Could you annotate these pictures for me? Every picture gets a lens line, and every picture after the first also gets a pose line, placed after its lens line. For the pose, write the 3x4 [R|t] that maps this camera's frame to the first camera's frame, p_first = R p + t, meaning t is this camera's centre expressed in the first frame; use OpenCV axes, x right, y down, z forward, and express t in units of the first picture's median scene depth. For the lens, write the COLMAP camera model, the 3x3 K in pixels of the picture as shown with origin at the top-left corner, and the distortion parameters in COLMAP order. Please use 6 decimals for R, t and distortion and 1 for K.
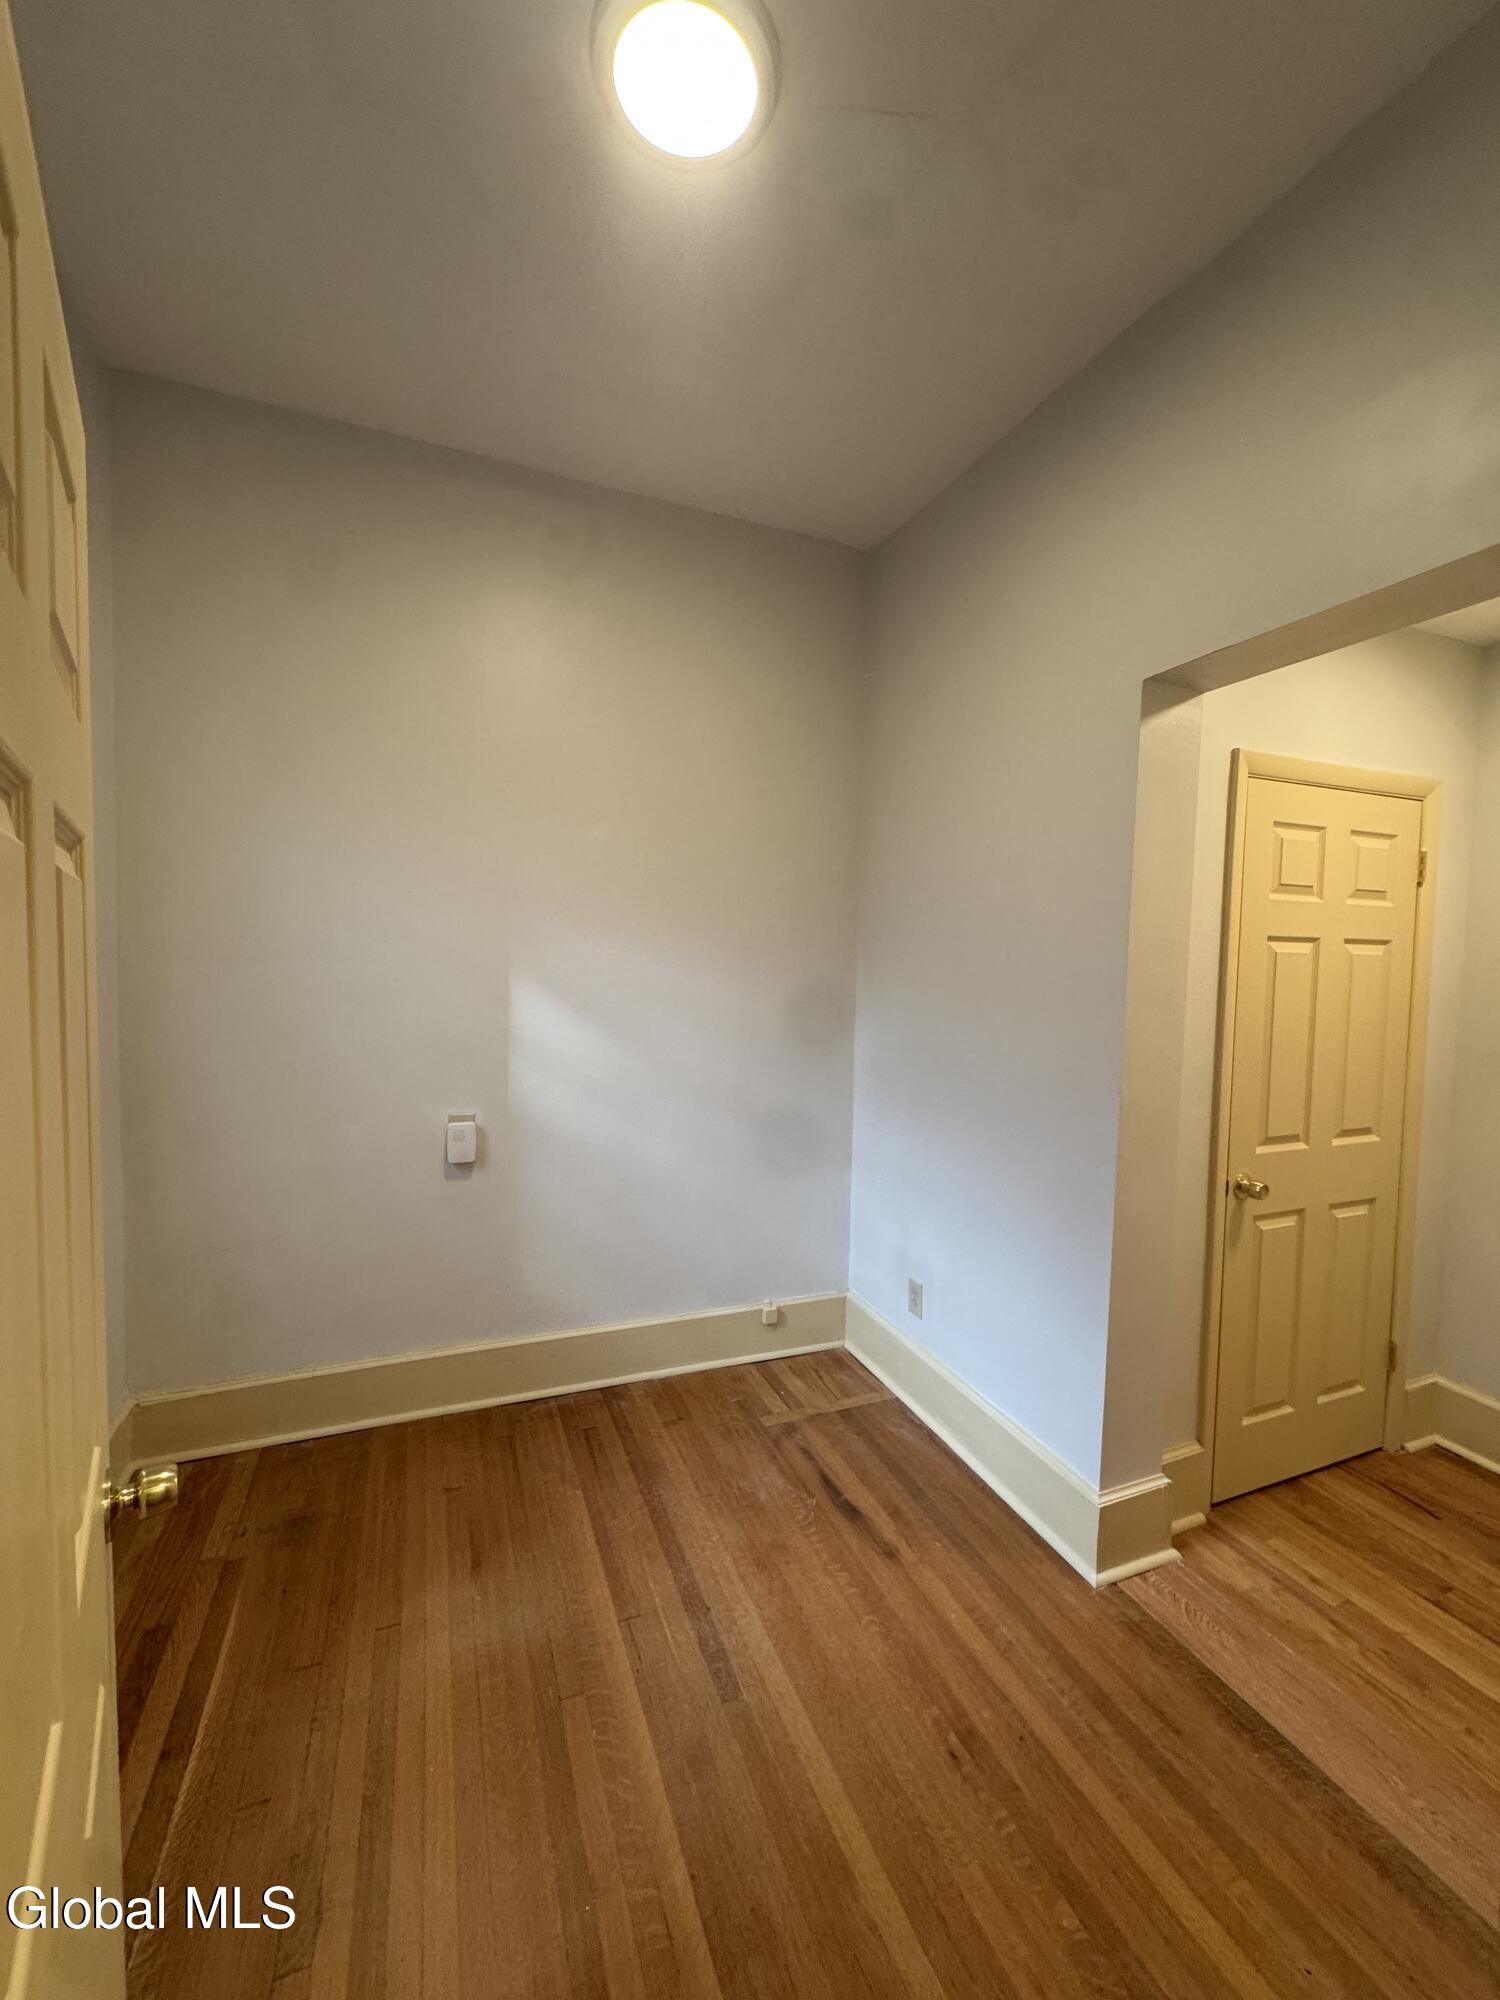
lens RADIAL K [[804.8, 0, 750.0], [0, 804.8, 1000.0], [0, 0, 1]] dist [0.000678, 0.000316]
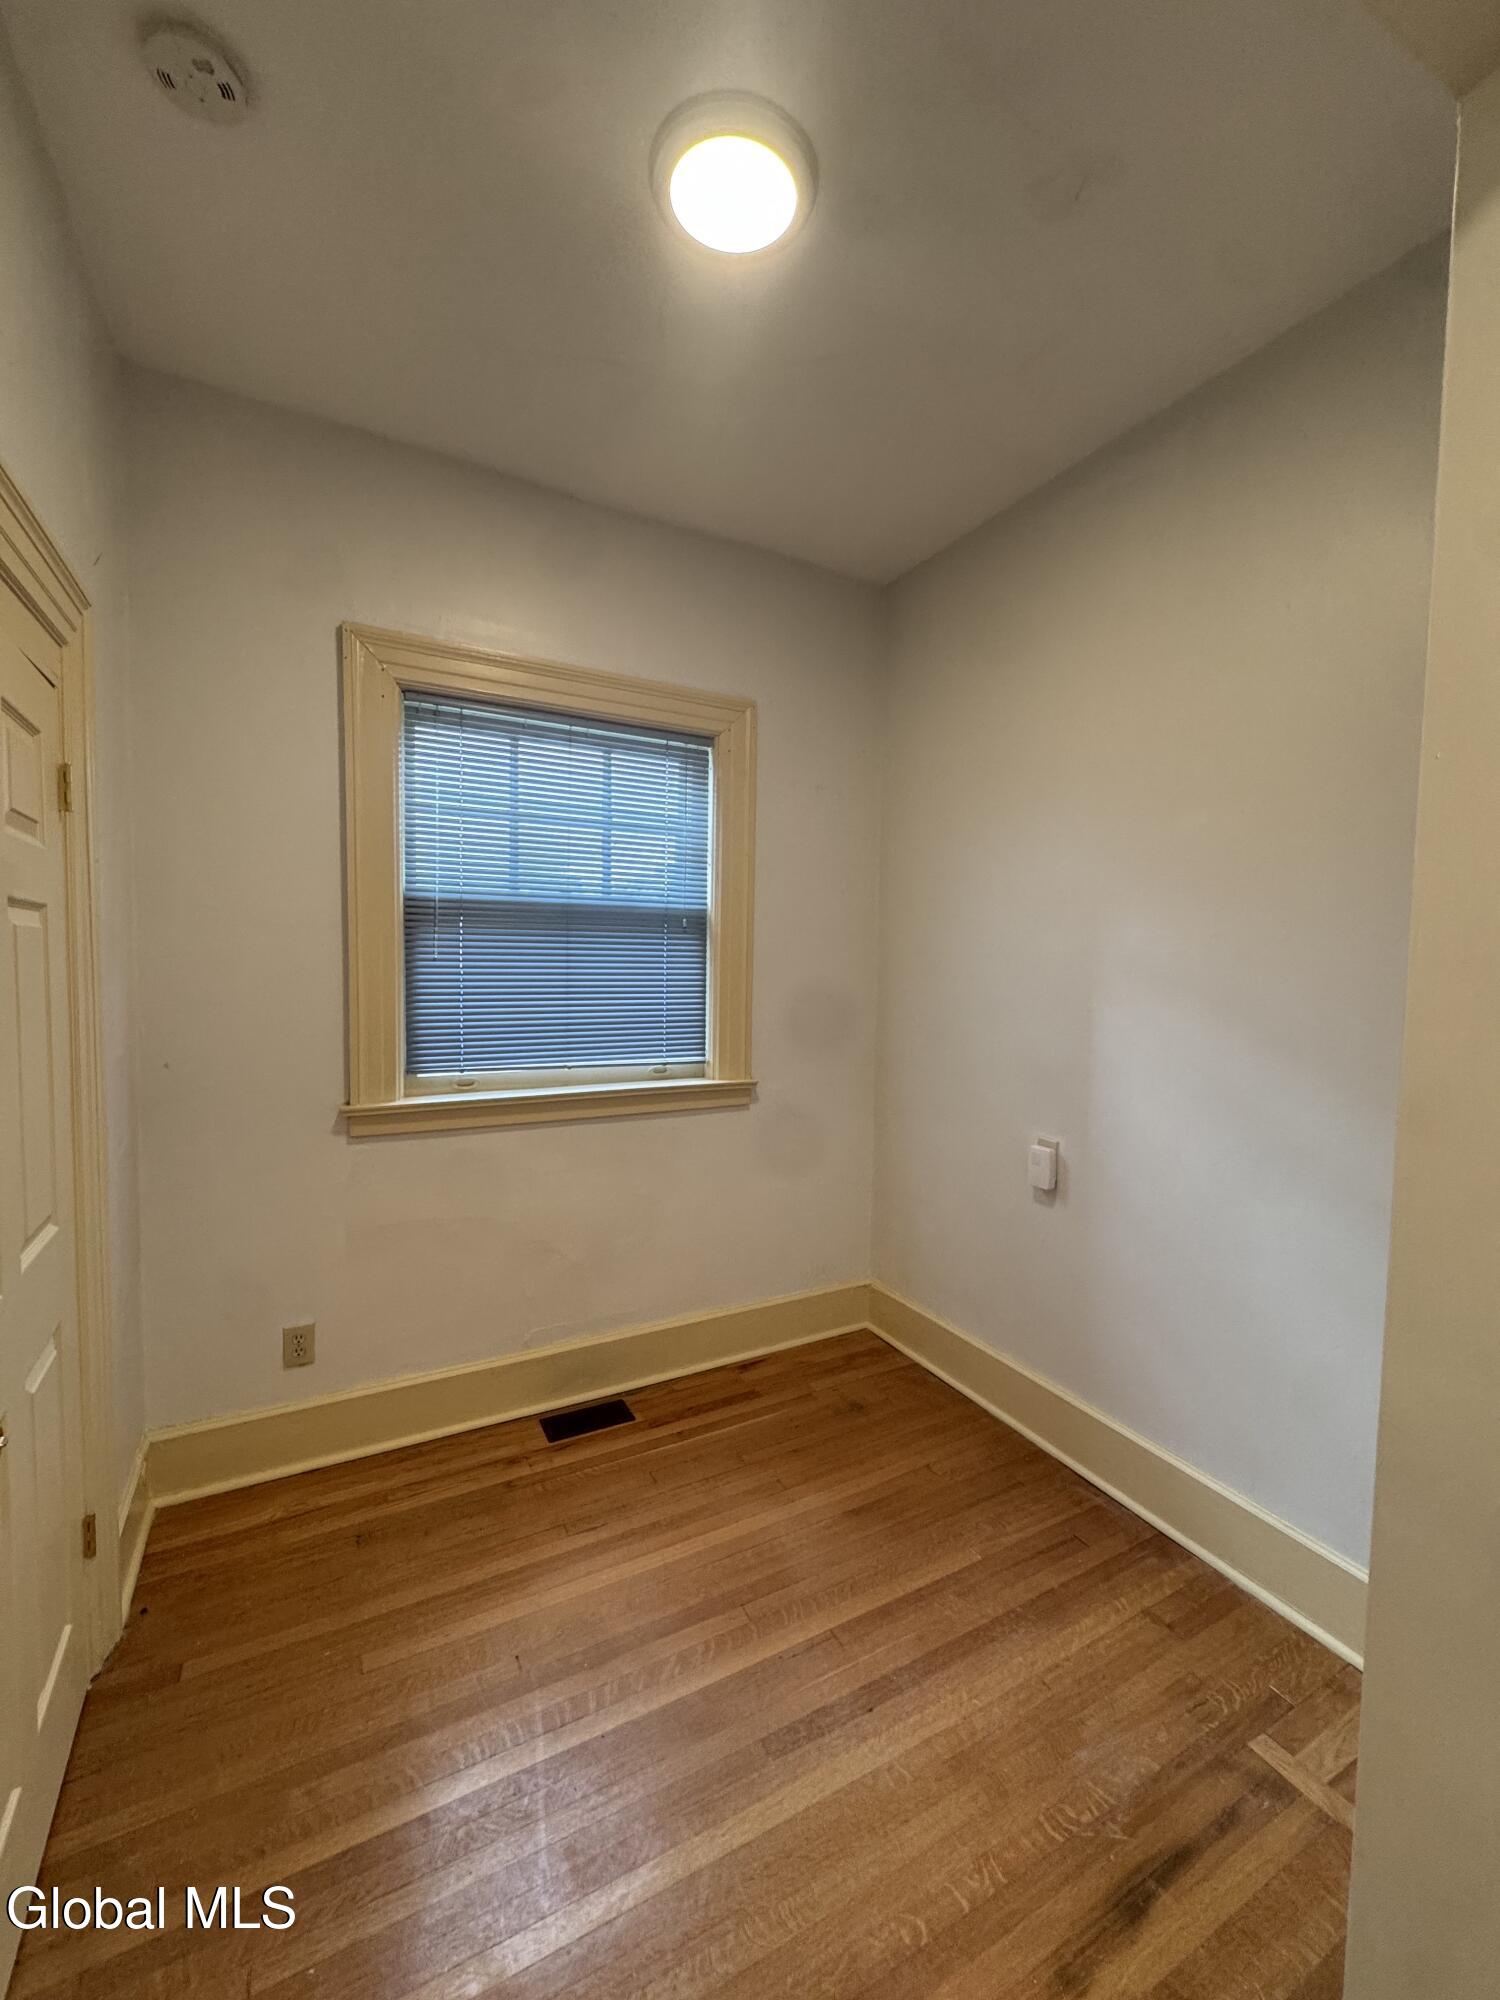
lens RADIAL K [[804.8, 0, 750.0], [0, 804.8, 1000.0], [0, 0, 1]] dist [0.000678, 0.000316]
pose [[0.114613, 0.030679, -0.992936, 0.662577], [-0.071367, 0.997195, 0.022573, -0.027128], [0.990843, 0.068276, 0.116481, 0.599312]]
